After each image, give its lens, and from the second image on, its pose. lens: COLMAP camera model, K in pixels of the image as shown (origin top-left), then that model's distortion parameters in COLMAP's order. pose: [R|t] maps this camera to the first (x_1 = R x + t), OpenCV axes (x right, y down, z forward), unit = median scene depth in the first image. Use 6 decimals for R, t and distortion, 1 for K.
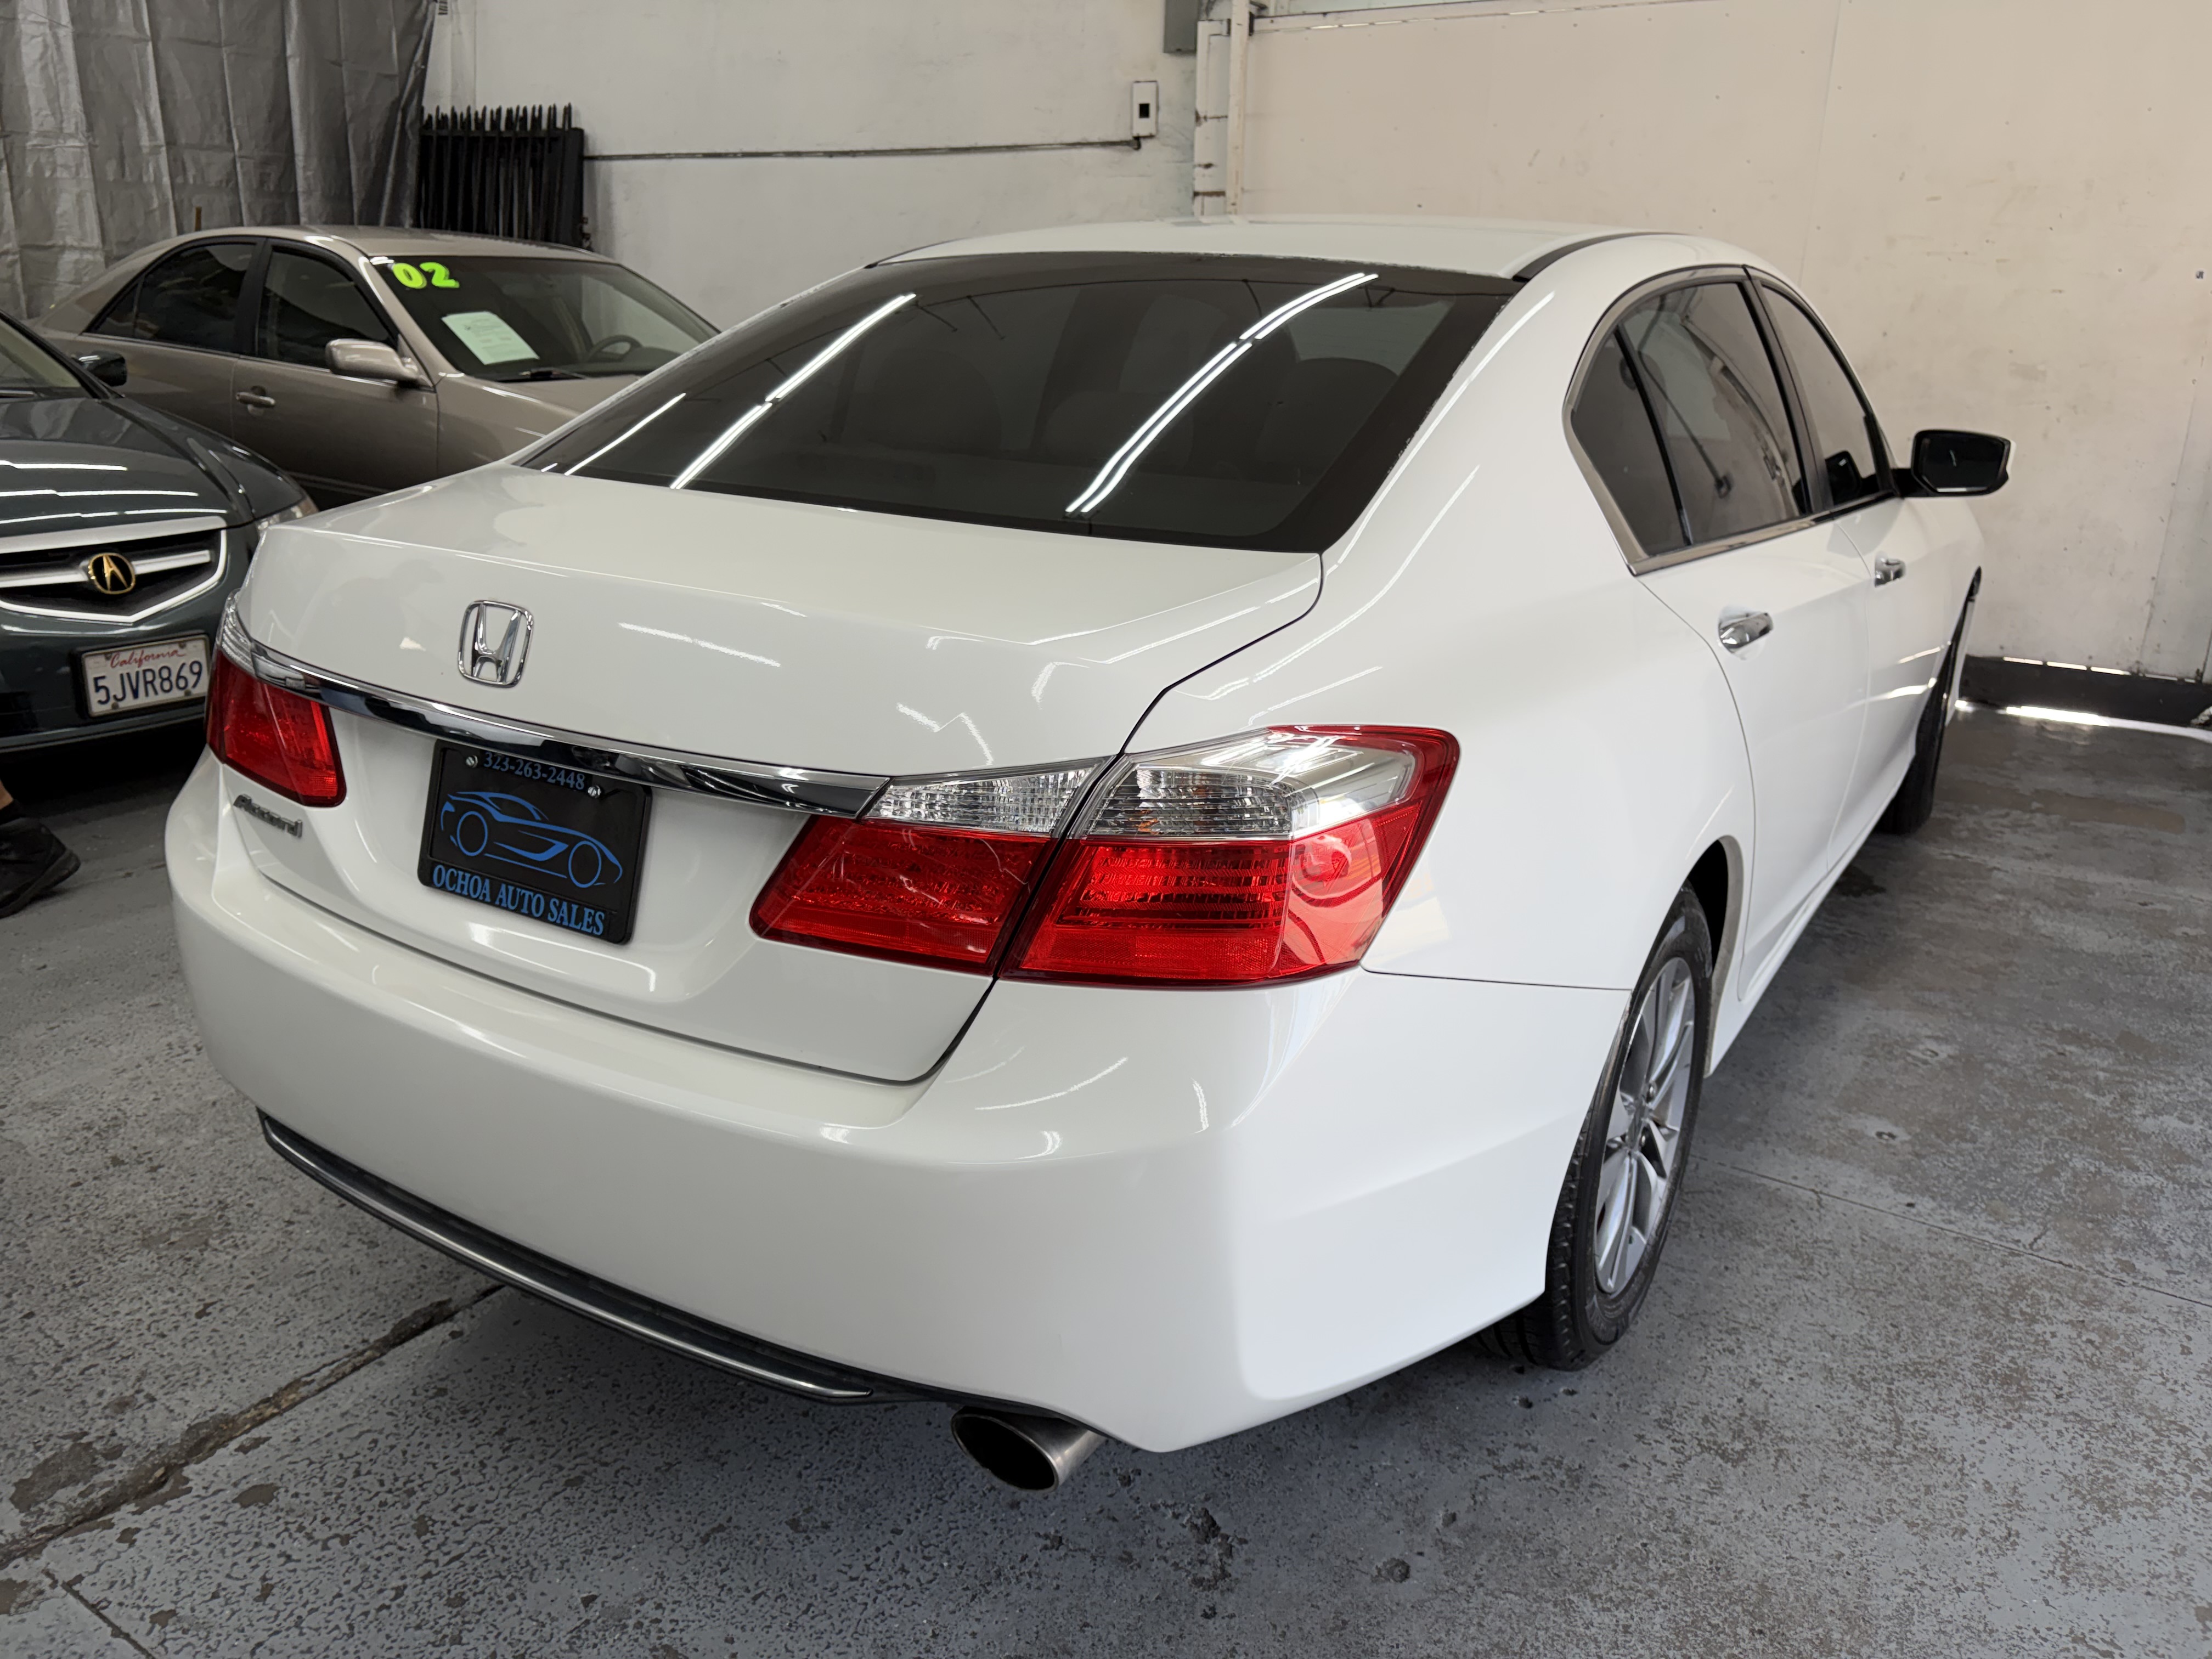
lens RADIAL K [[1675.2, 0, 1097.4], [0, 1675.2, 815.8], [0, 0, 1]] dist [0.046194, -0.047141]
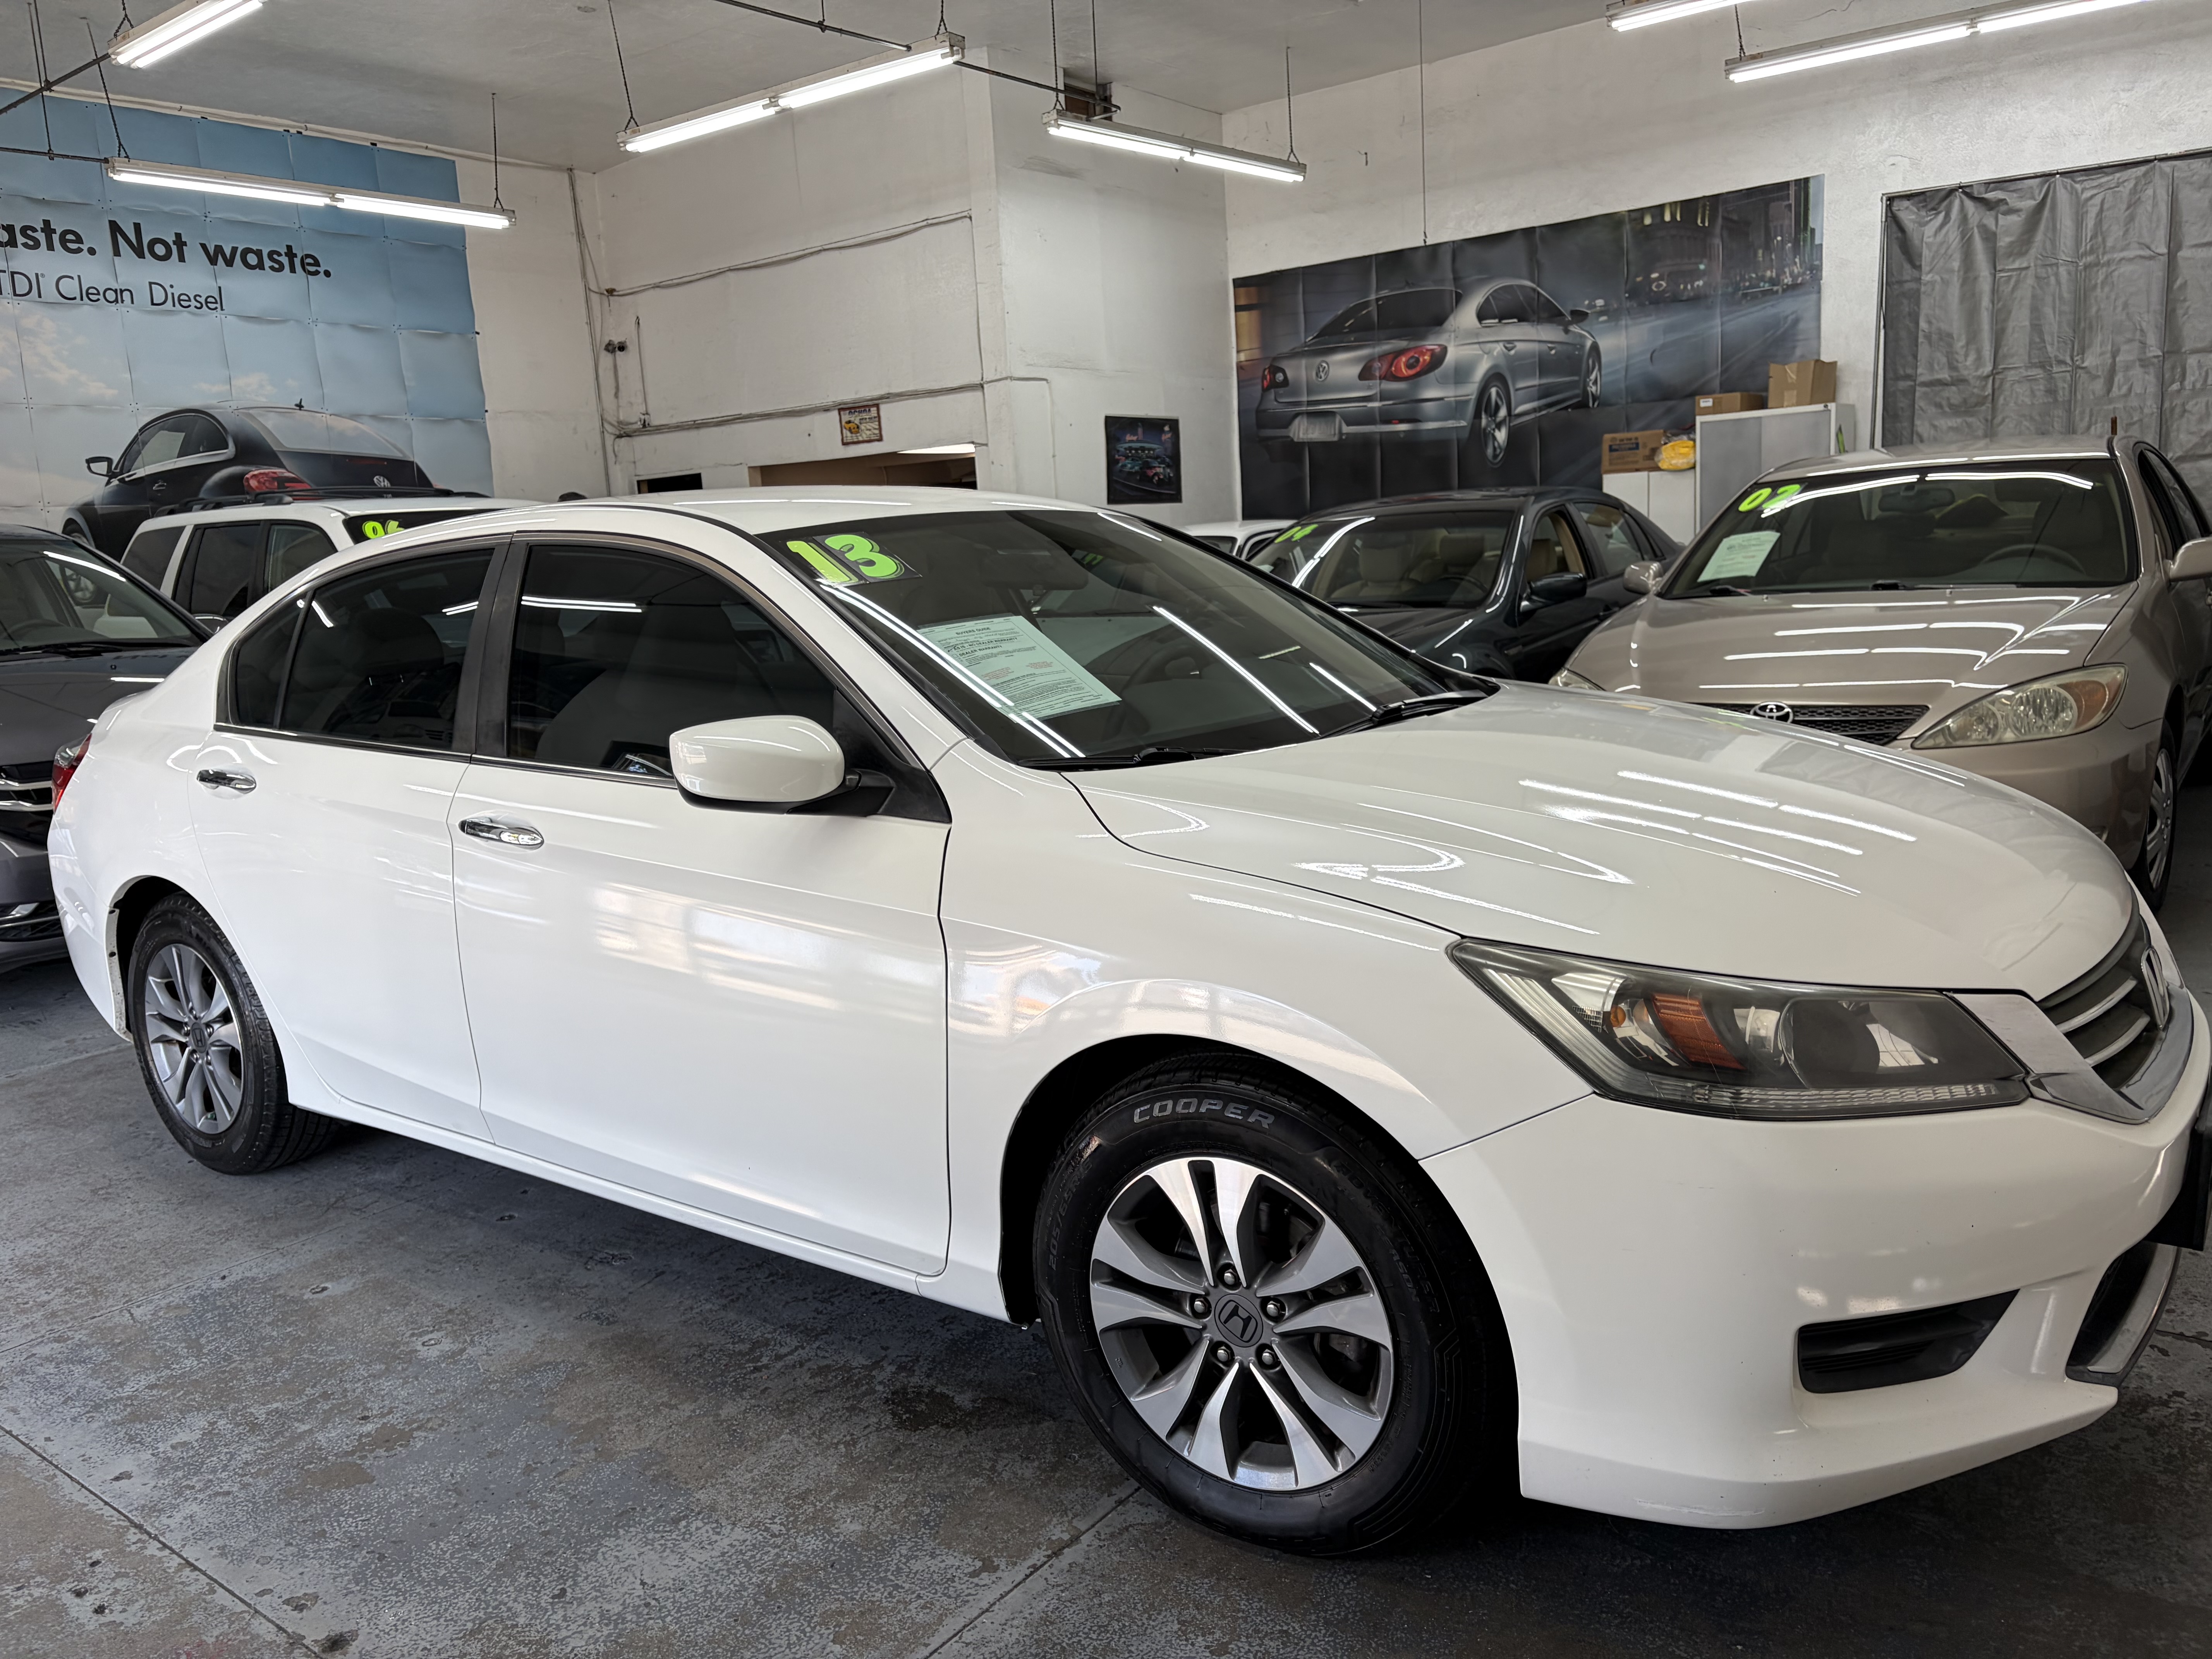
lens RADIAL K [[1675.2, 0, 1098.1], [0, 1675.2, 846.0], [0, 0, 1]] dist [0.046194, -0.047141]
pose [[-0.077458, 0.161853, -0.983770, 0.530726], [-0.245314, 0.953305, 0.176156, -0.149205], [0.966344, 0.254977, -0.034136, 0.523162]]
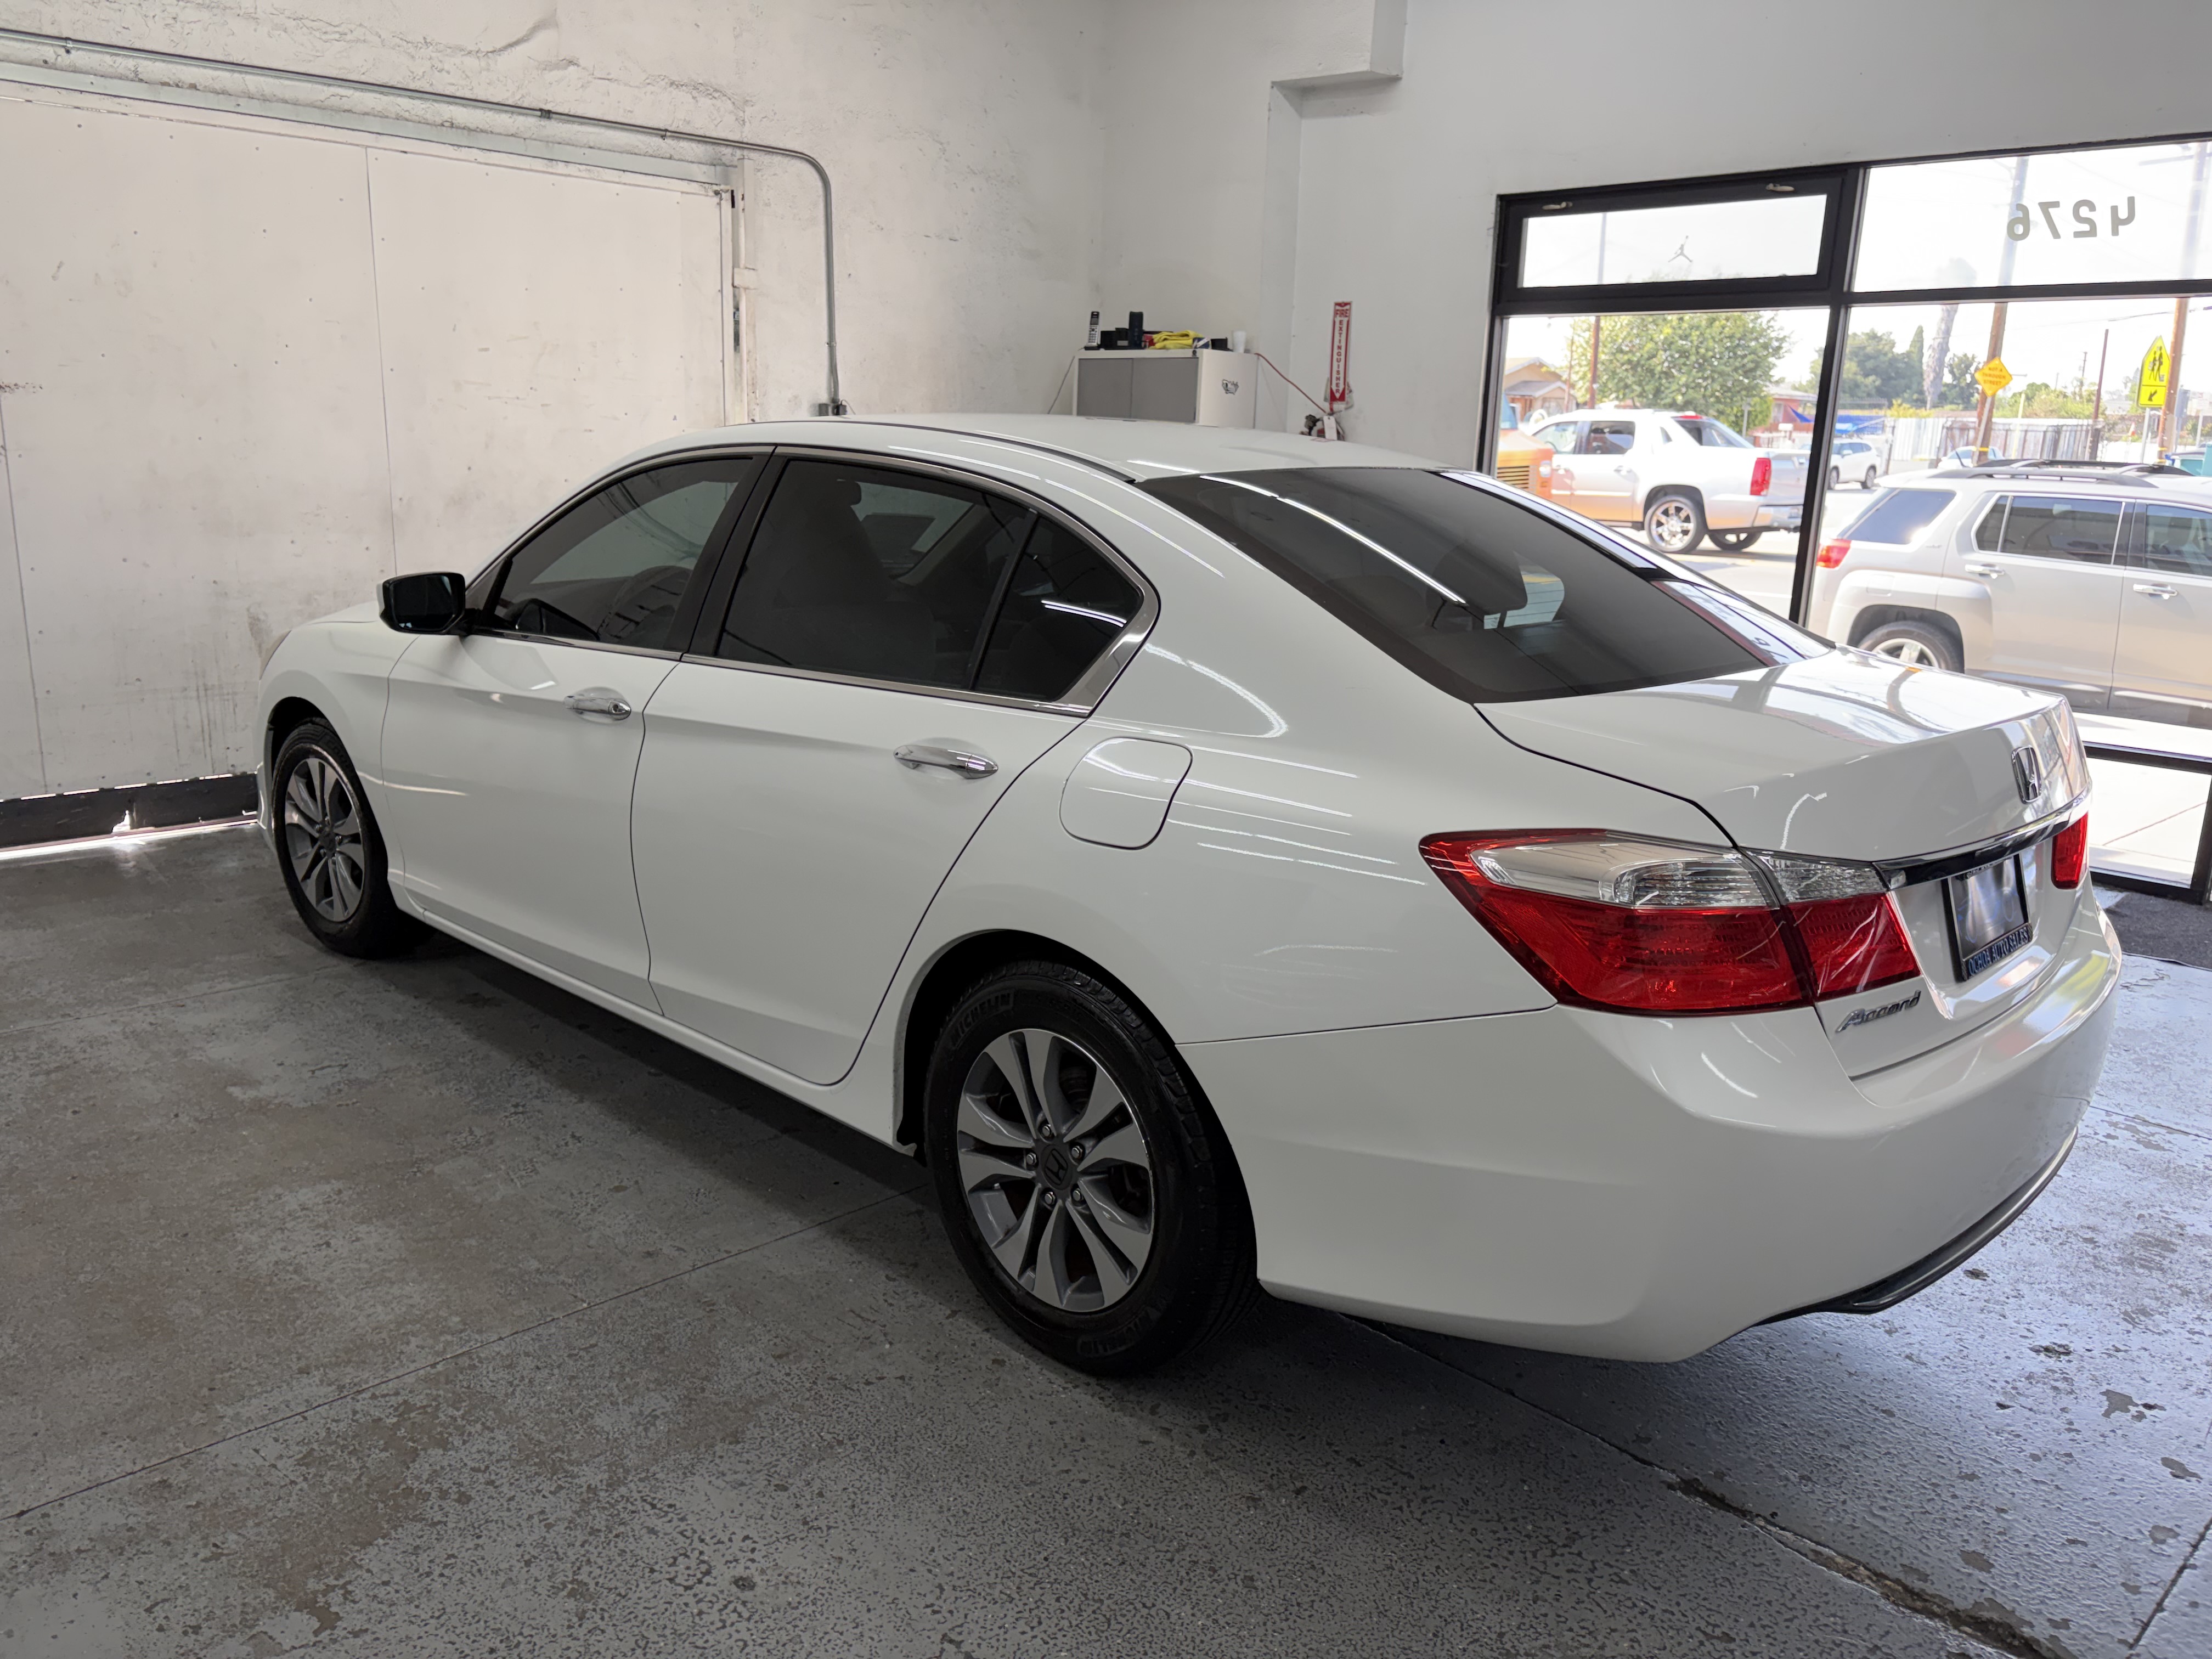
lens RADIAL K [[1675.2, 0, 1100.0], [0, 1675.2, 828.1], [0, 0, 1]] dist [0.046194, -0.047141]
pose [[0.205012, -0.239605, 0.948978, -0.389272], [0.271617, 0.945418, 0.180028, -0.108932], [-0.940316, 0.220850, 0.258902, 0.279967]]
